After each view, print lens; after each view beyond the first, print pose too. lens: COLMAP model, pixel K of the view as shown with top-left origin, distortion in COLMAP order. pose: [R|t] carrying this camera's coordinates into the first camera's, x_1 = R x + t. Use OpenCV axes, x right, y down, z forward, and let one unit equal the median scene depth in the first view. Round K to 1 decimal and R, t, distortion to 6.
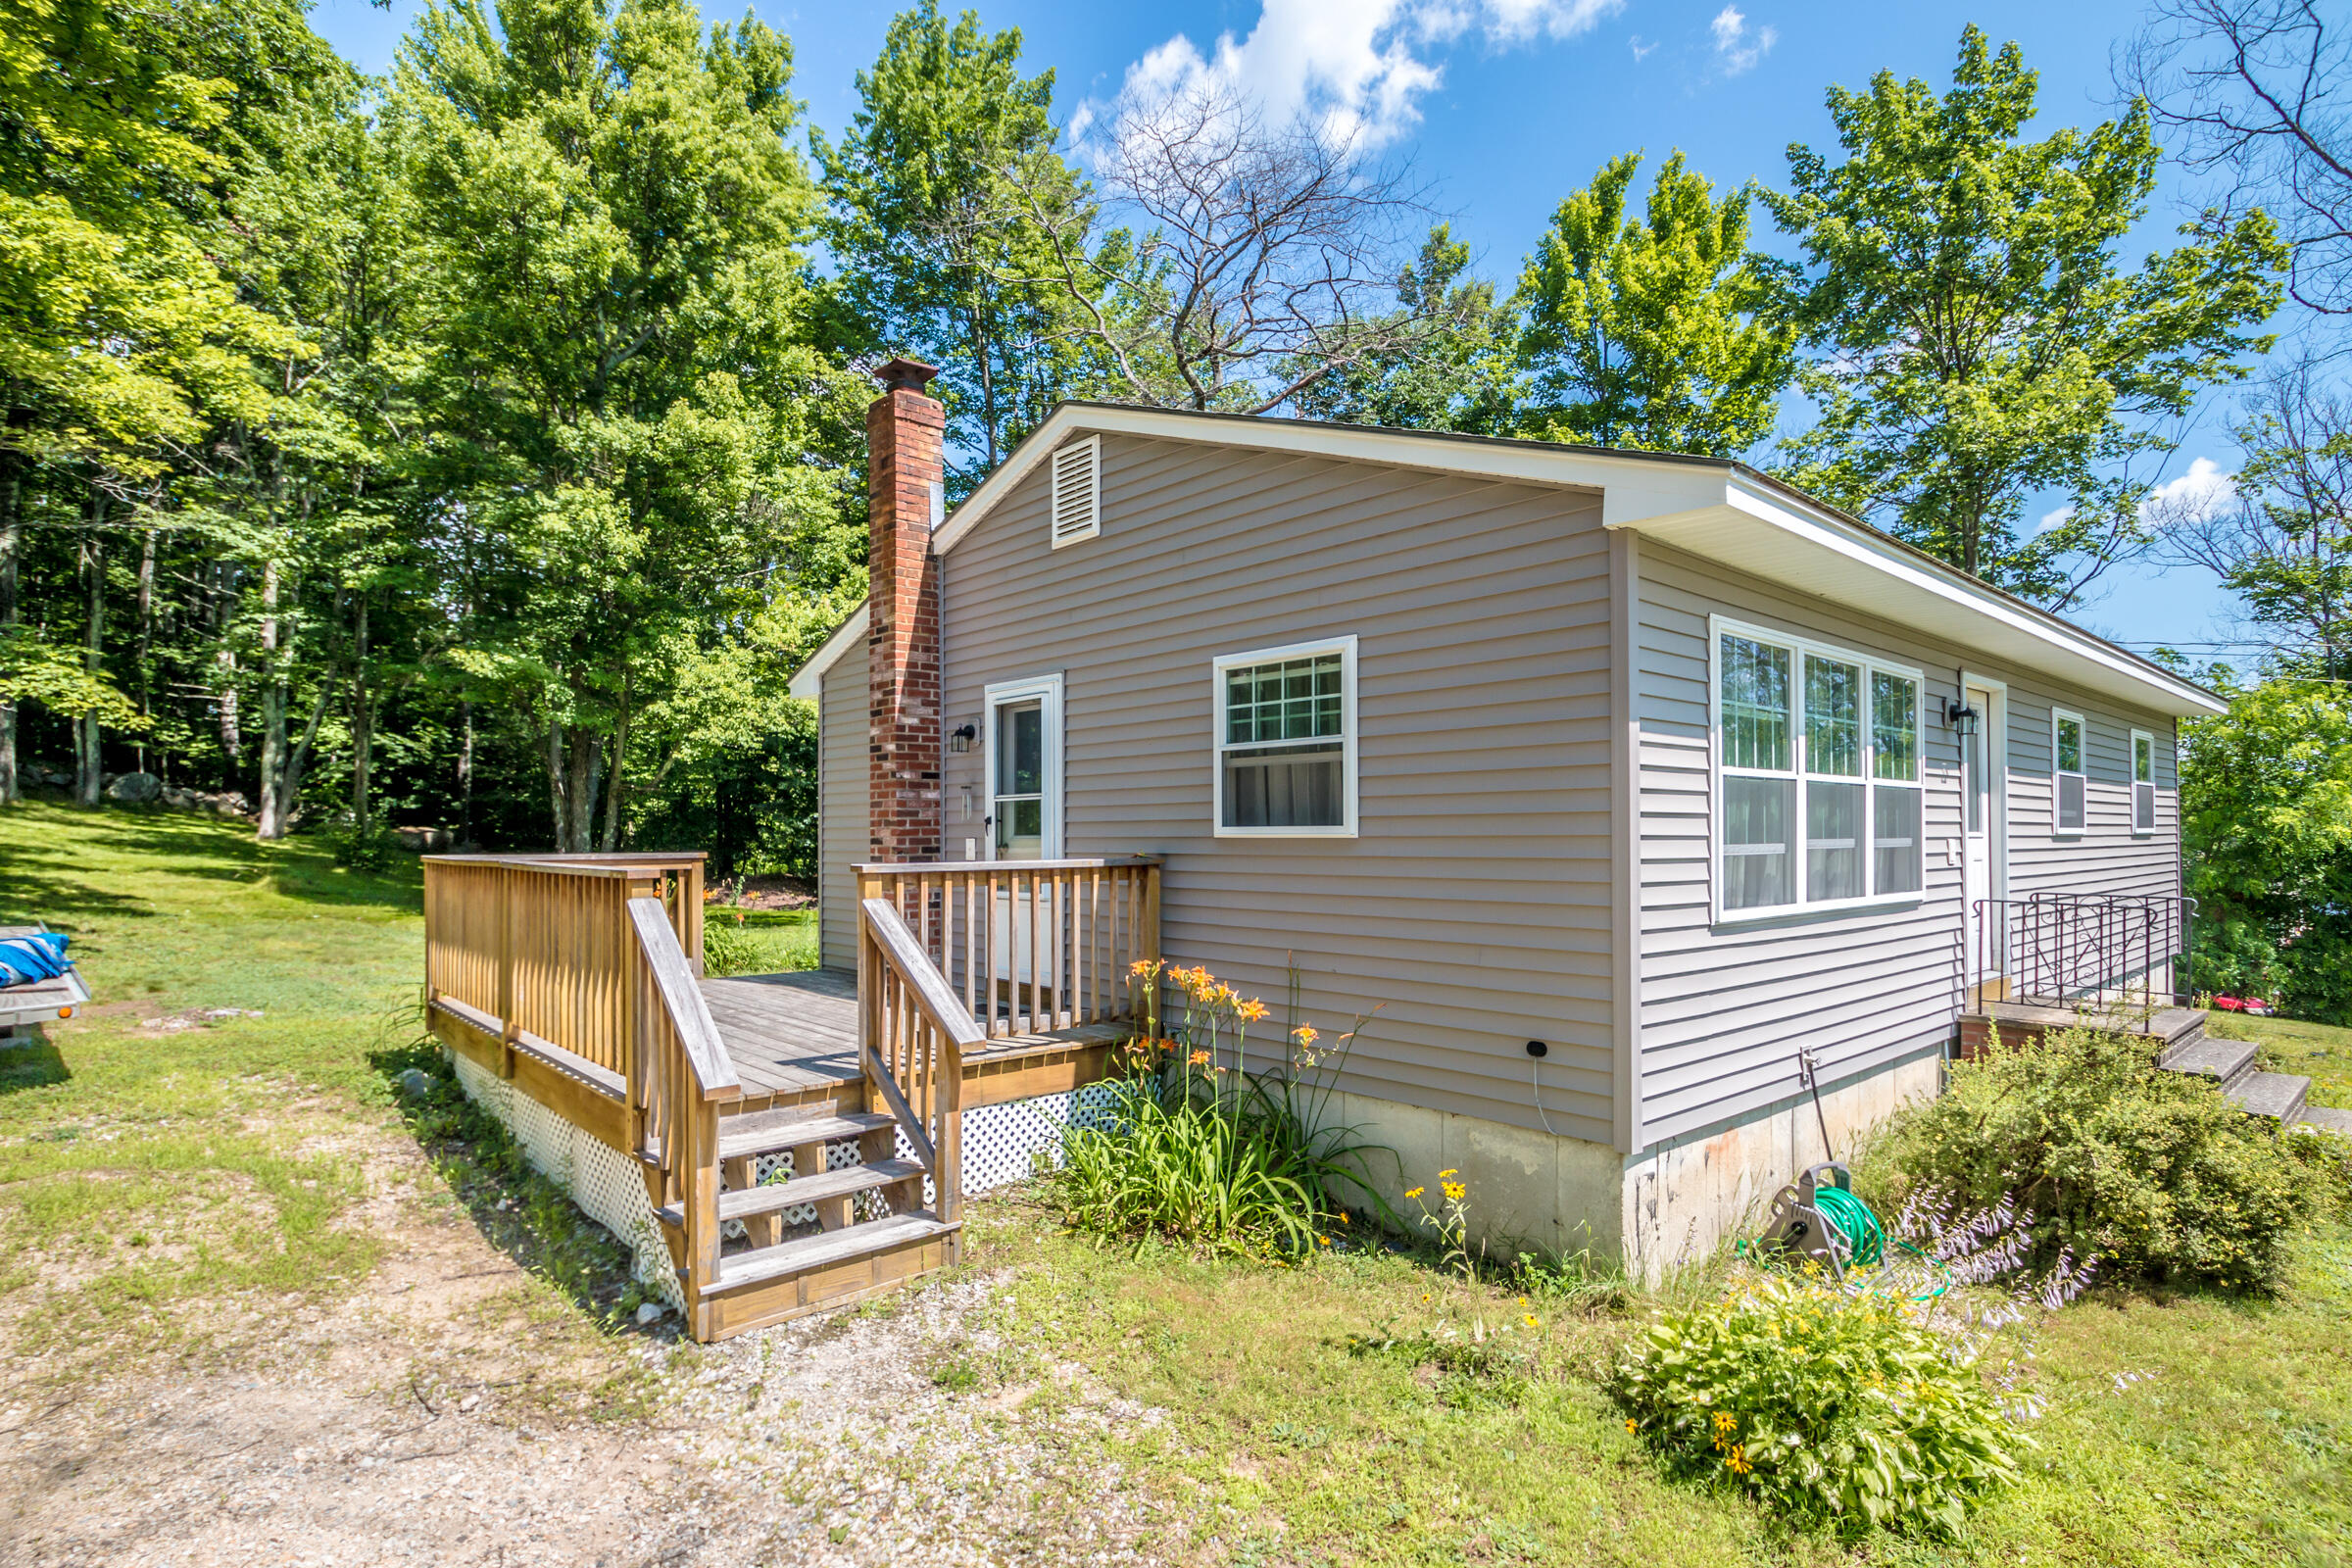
lens RADIAL K [[1233.0, 0, 1177.4], [0, 1233.0, 821.5], [0, 0, 1]] dist [-0.003300, -0.002204]
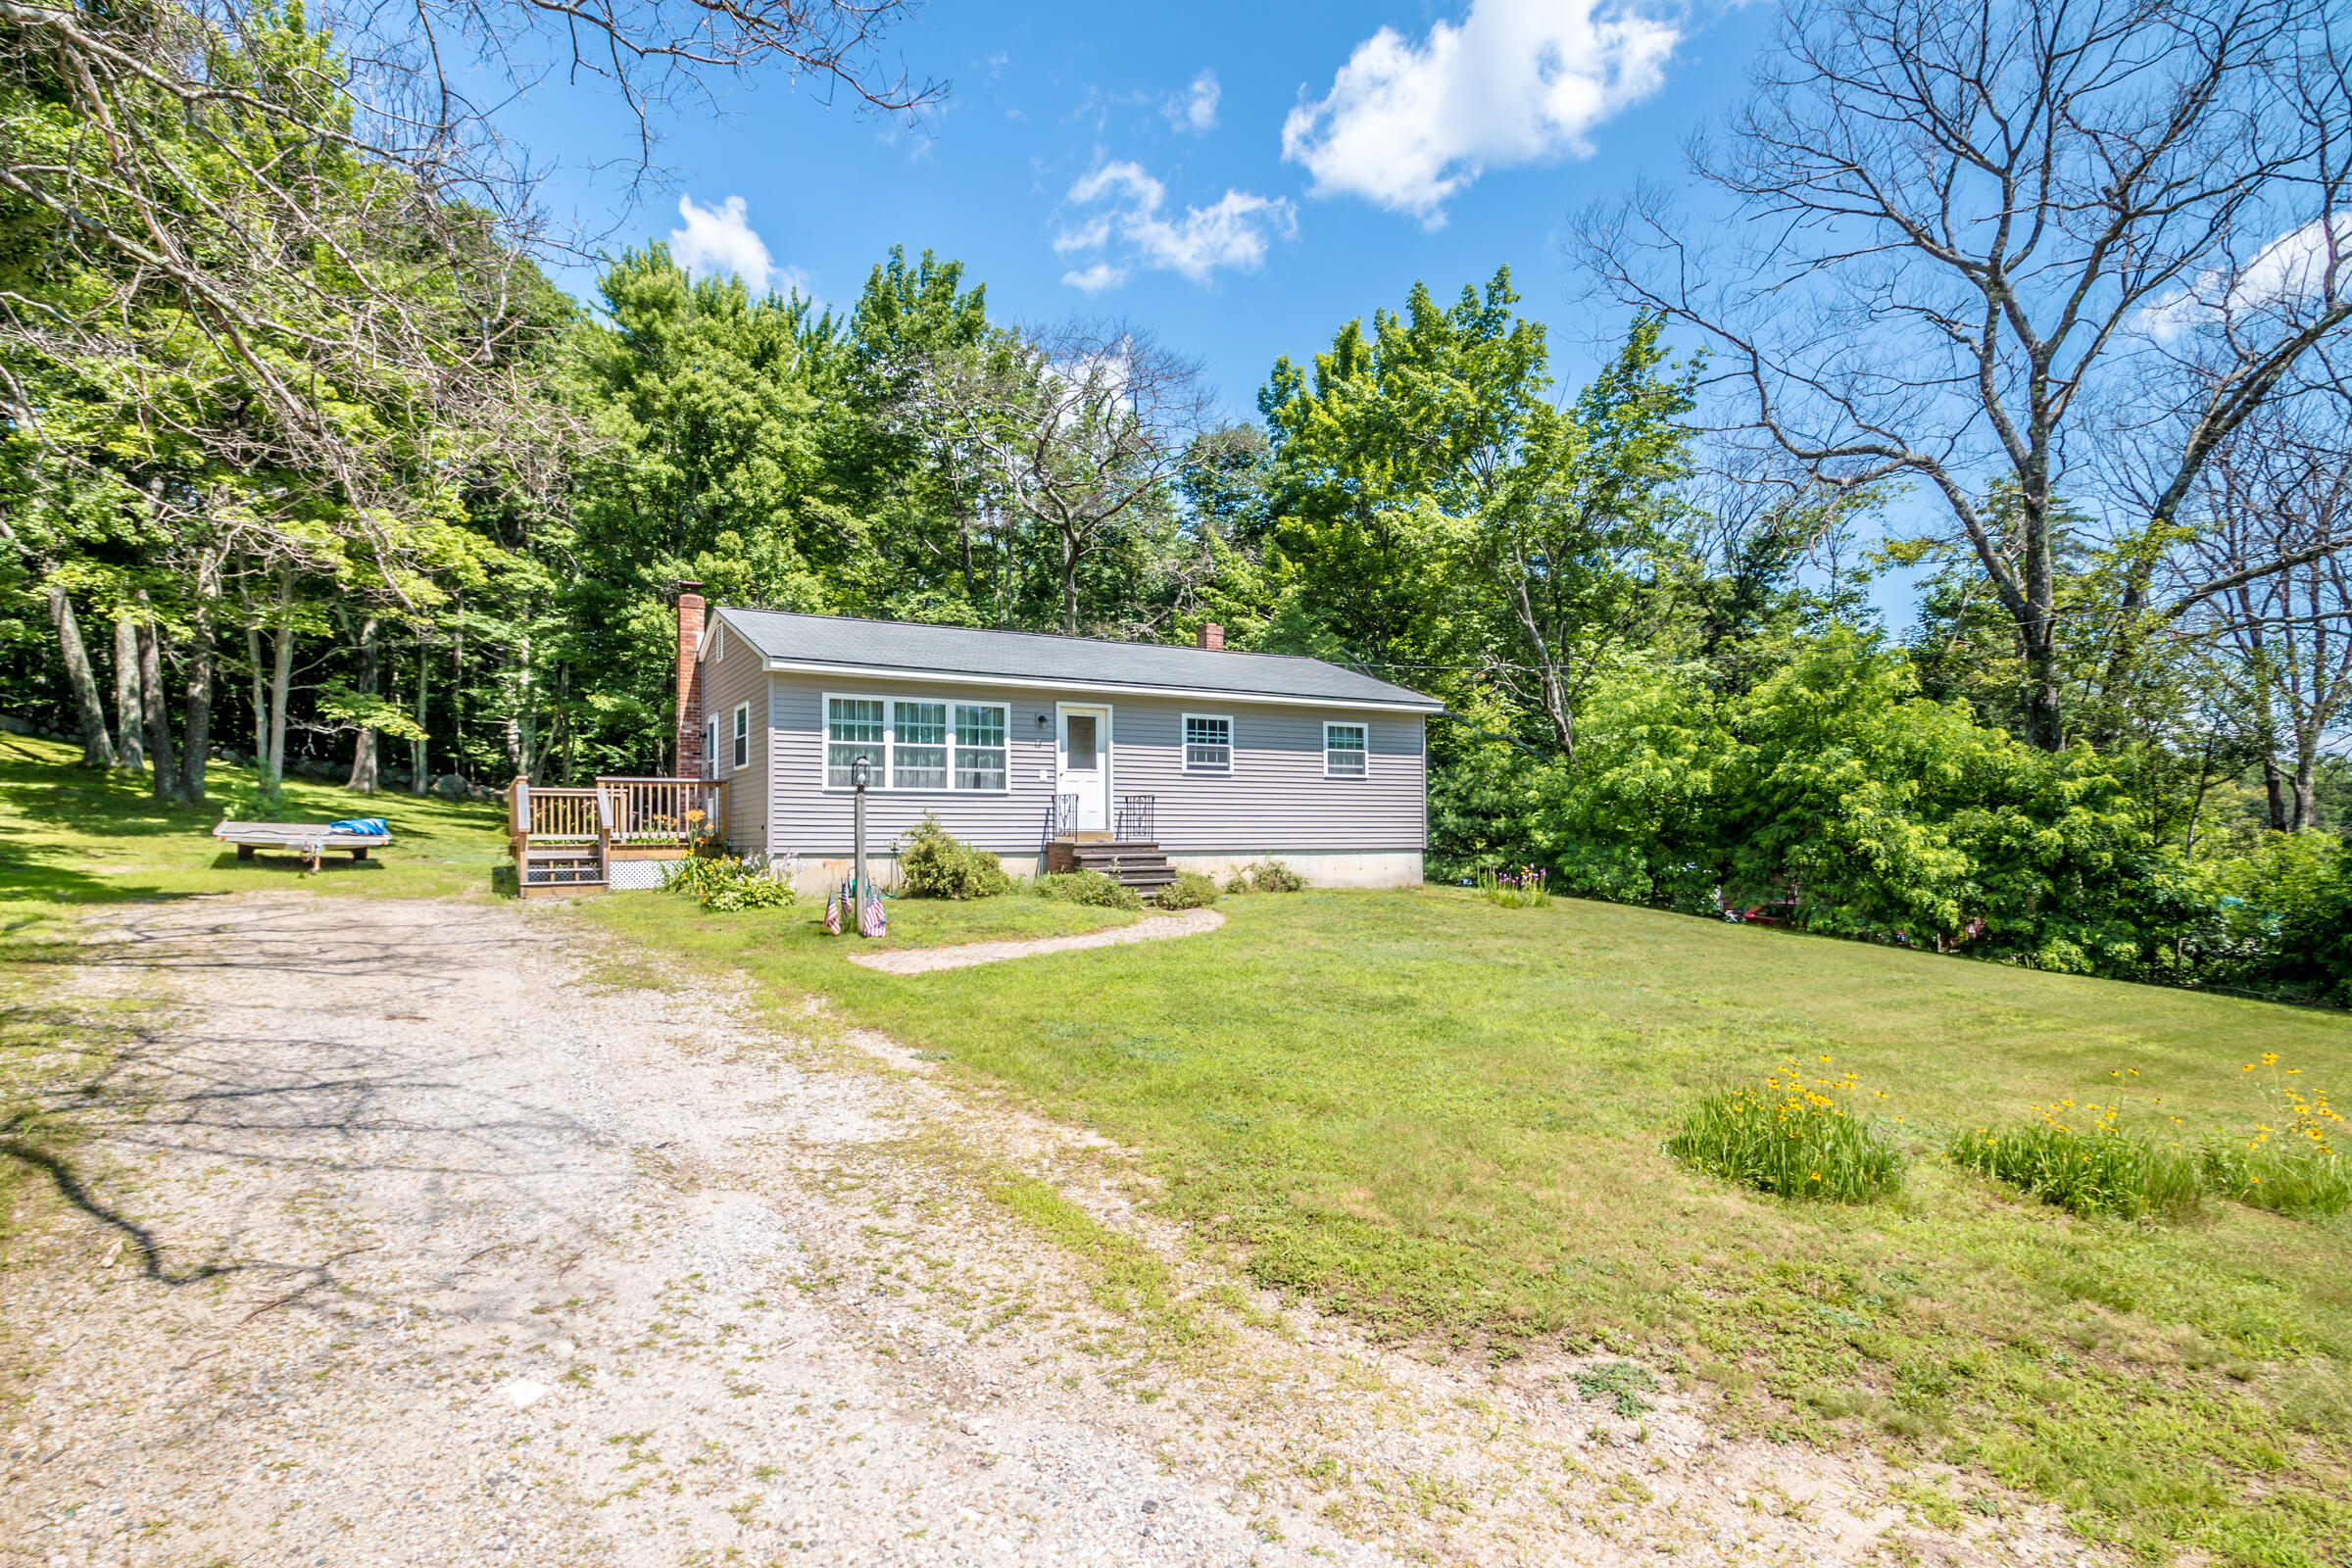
lens RADIAL K [[1287.6, 0, 1172.4], [0, 1287.6, 811.6], [0, 0, 1]] dist [0.050613, 0.000578]
pose [[0.976370, -0.006245, -0.216015, 0.535082], [0.003081, 0.999883, -0.014981, 0.049553], [0.216083, 0.013962, 0.976275, -0.546484]]
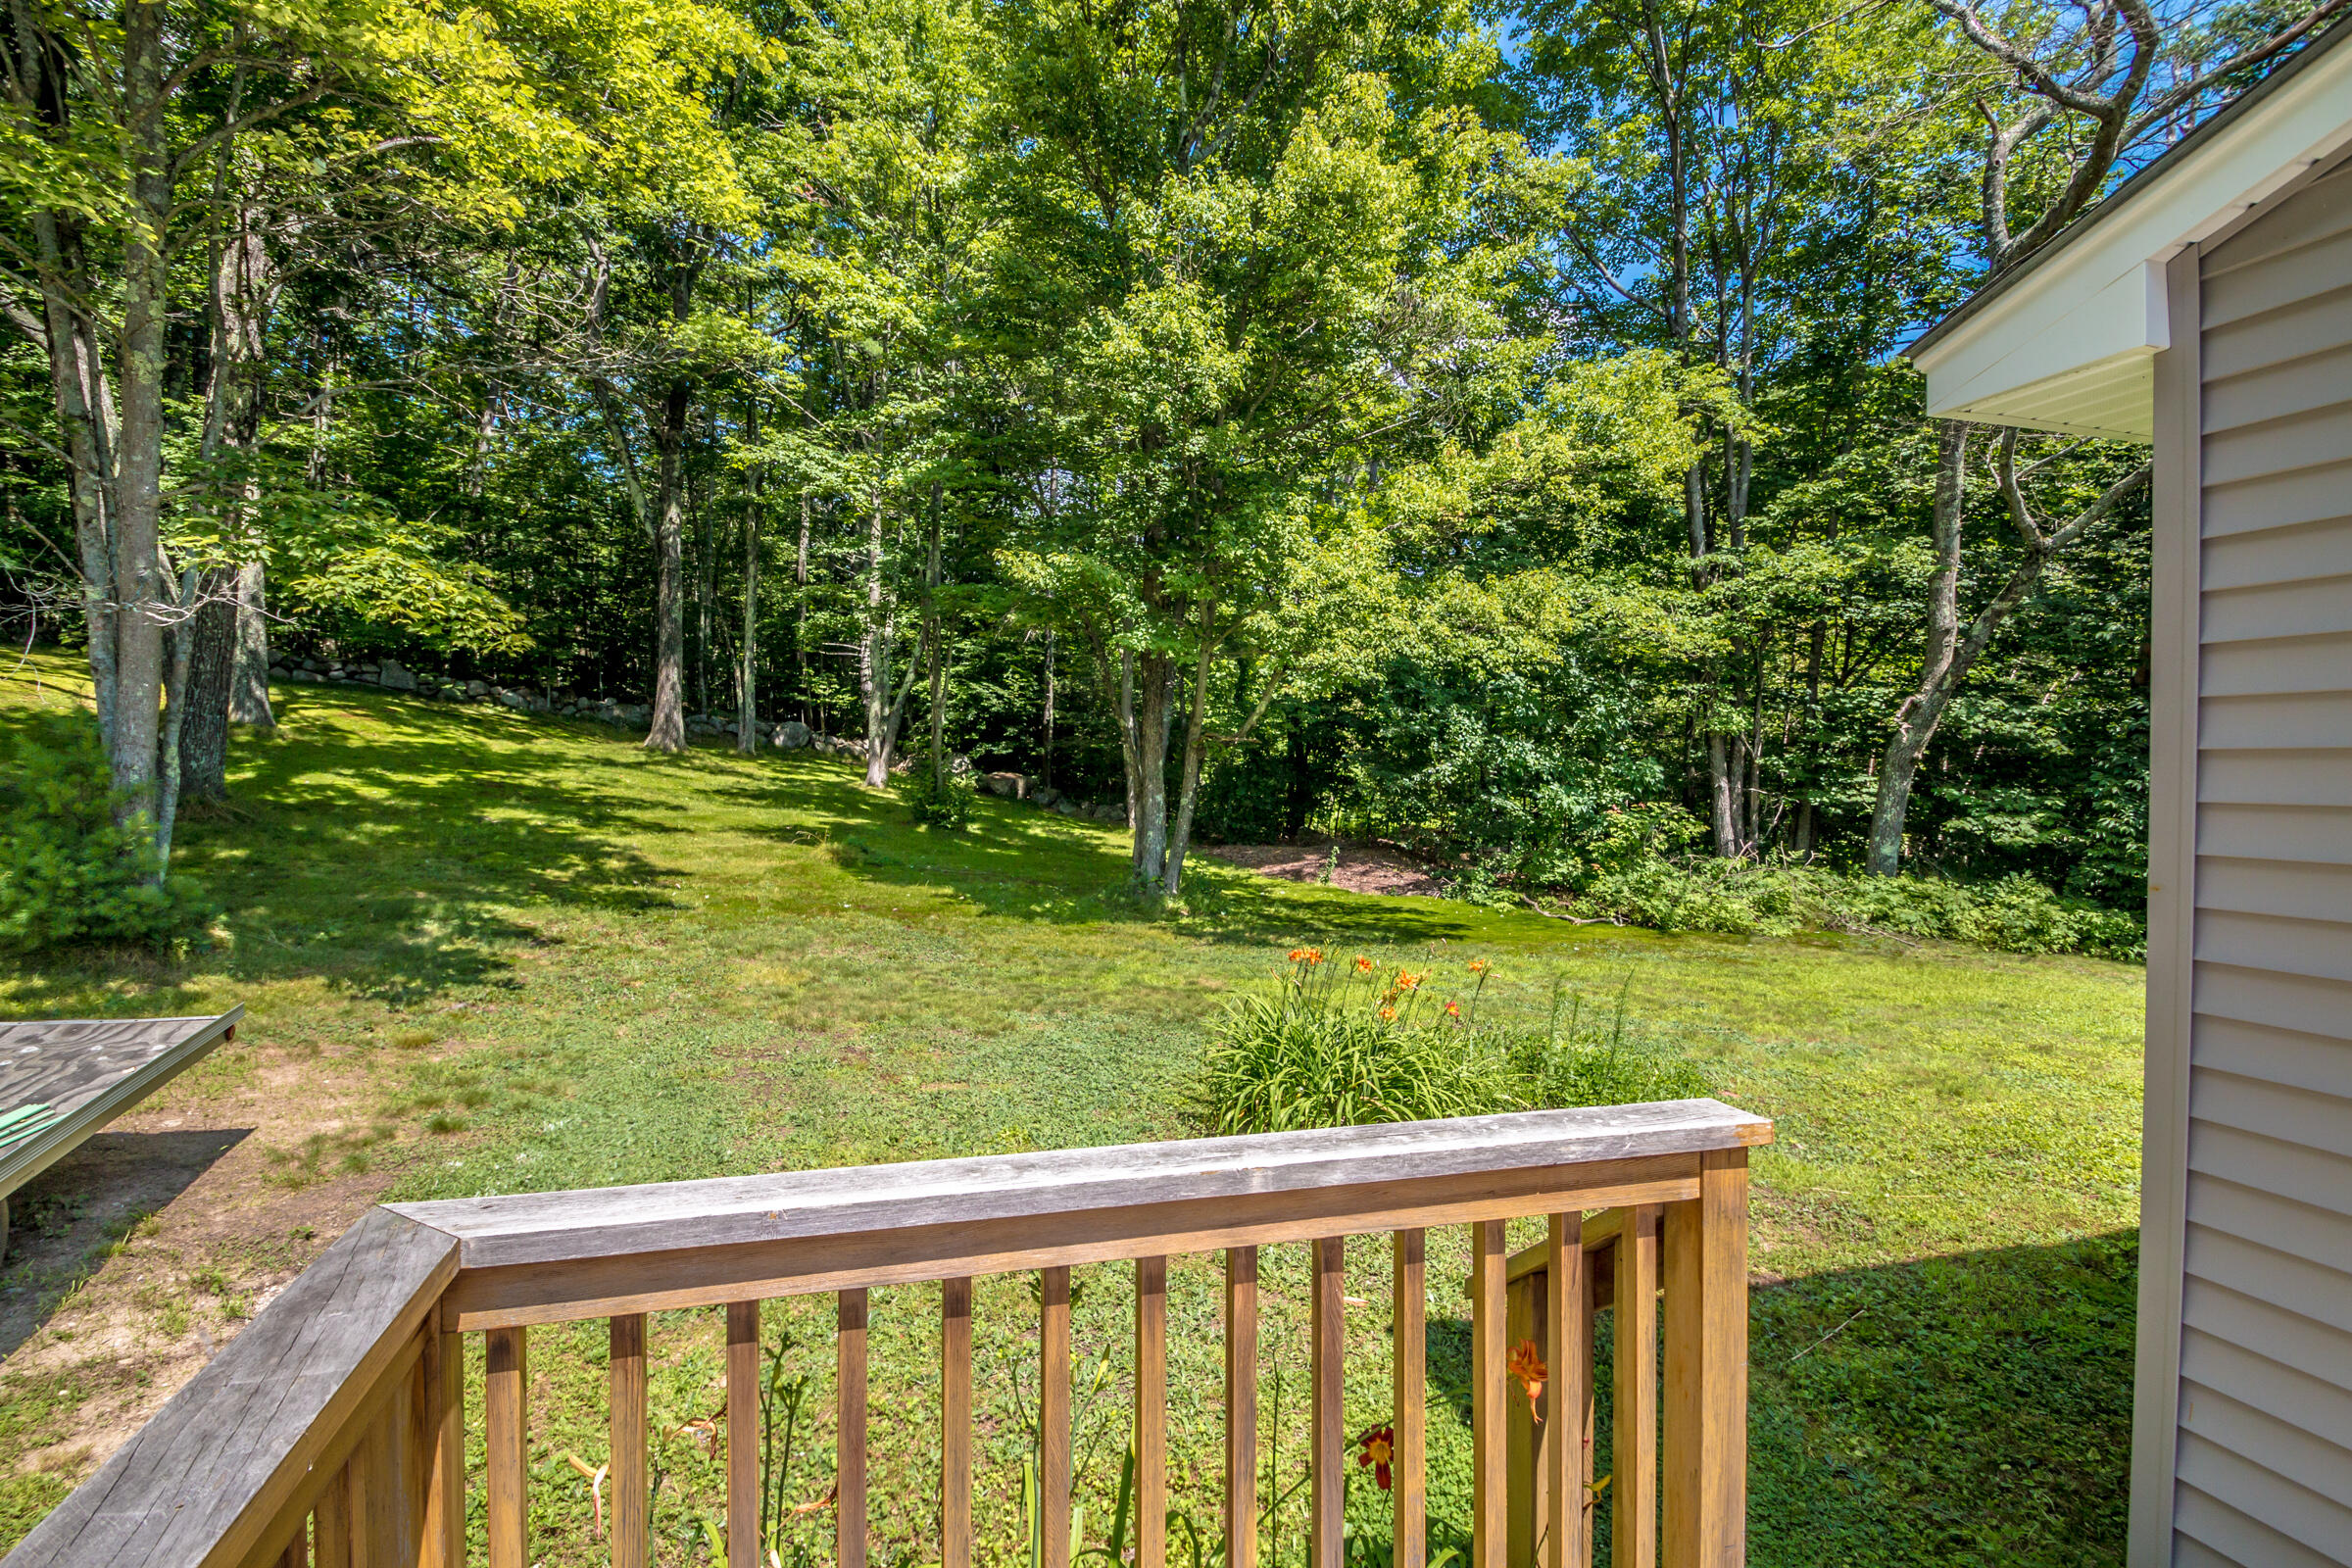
lens RADIAL K [[1117.1, 0, 1113.9], [0, 1117.1, 811.8], [0, 0, 1]] dist [0.000409, 0.000201]
pose [[0.886213, 0.025825, -0.462558, -0.178230], [-0.003583, 0.998797, 0.048900, -0.014717], [0.463265, -0.041679, 0.885239, 0.360128]]
